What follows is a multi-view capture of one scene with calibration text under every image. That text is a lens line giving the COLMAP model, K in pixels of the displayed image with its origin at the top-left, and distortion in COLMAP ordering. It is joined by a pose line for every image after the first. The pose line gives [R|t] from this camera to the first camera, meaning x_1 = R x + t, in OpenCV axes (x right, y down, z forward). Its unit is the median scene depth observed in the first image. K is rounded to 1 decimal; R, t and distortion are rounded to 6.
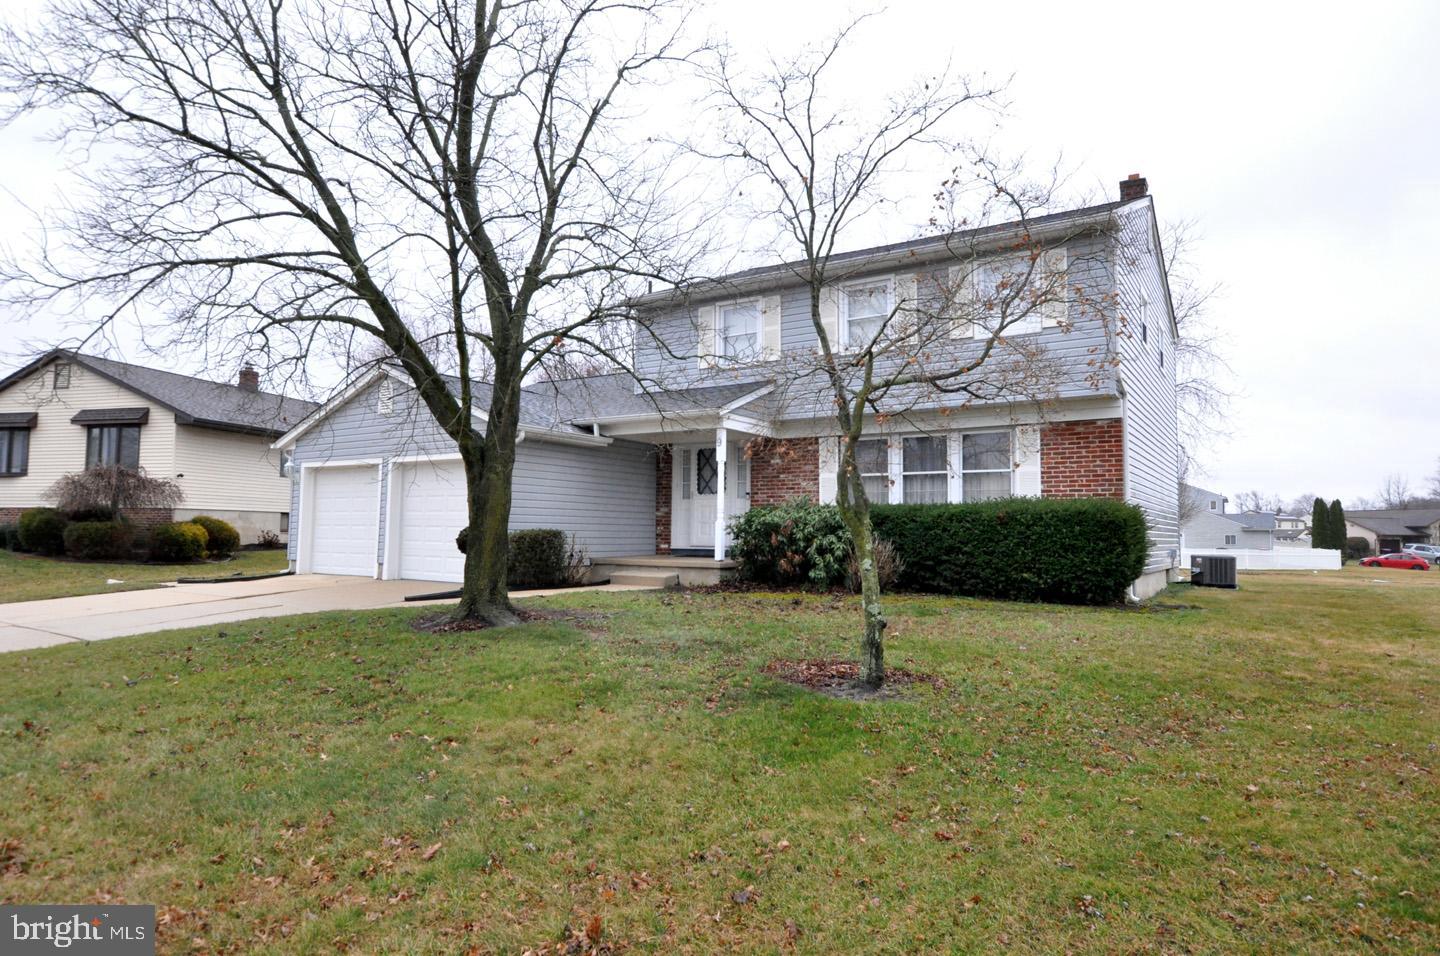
lens RADIAL K [[865.6, 0, 719.7], [0, 865.6, 475.6], [0, 0, 1]] dist [-0.004325, -0.000410]
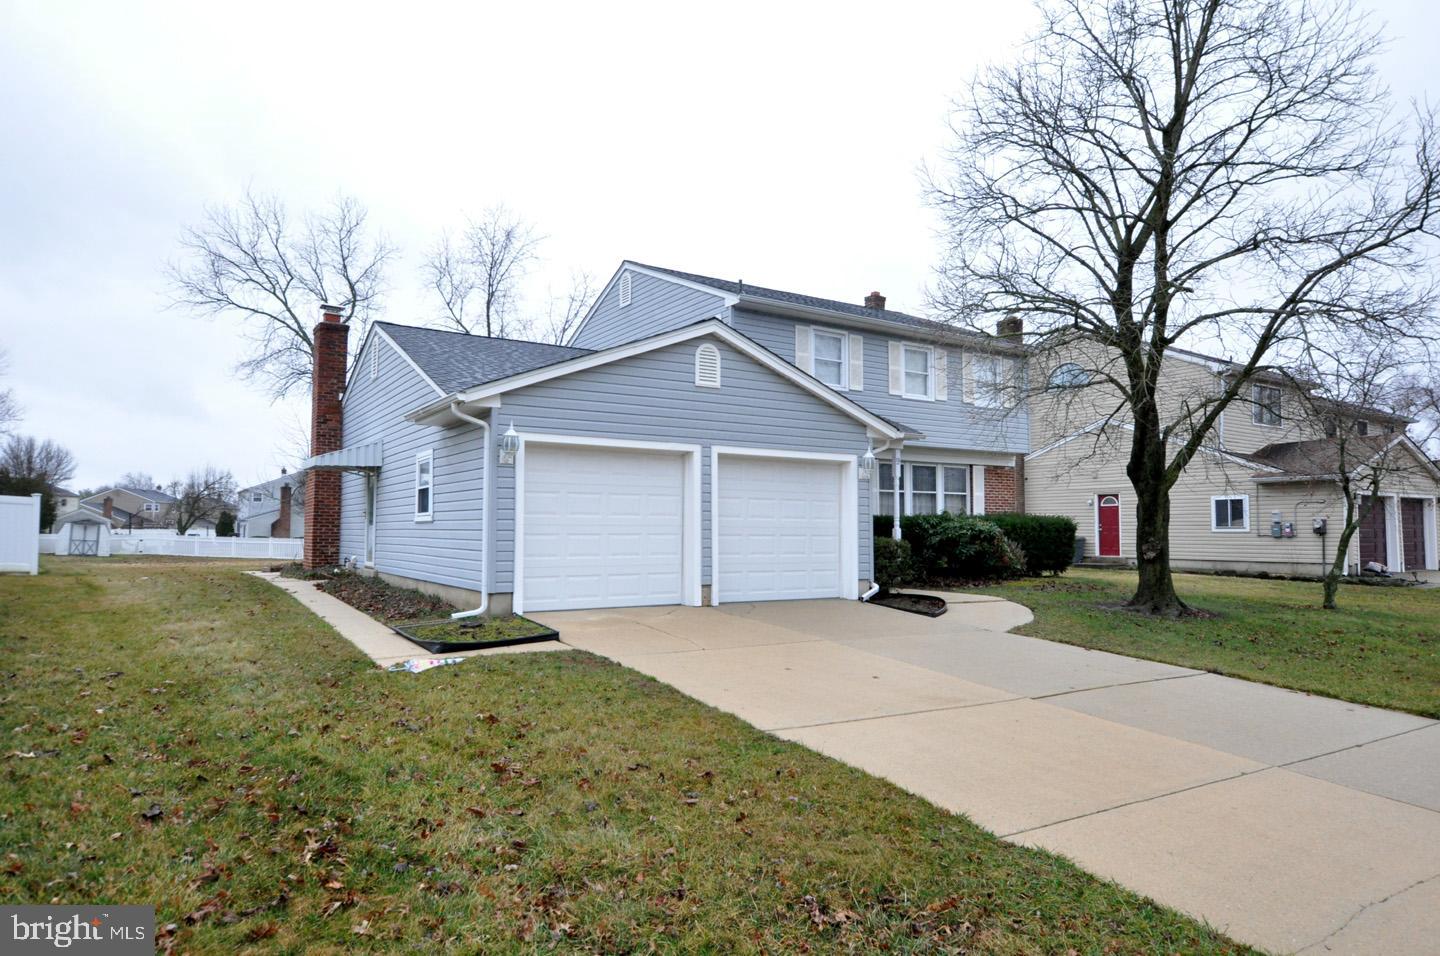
lens RADIAL K [[852.8, 0, 696.4], [0, 852.8, 480.1], [0, 0, 1]] dist [0.000359, 0.000127]
pose [[0.429419, 0.044815, 0.901993, -1.347453], [-0.059249, 0.998014, -0.021378, 0.033070], [-0.901160, -0.044262, 0.431222, 0.867113]]
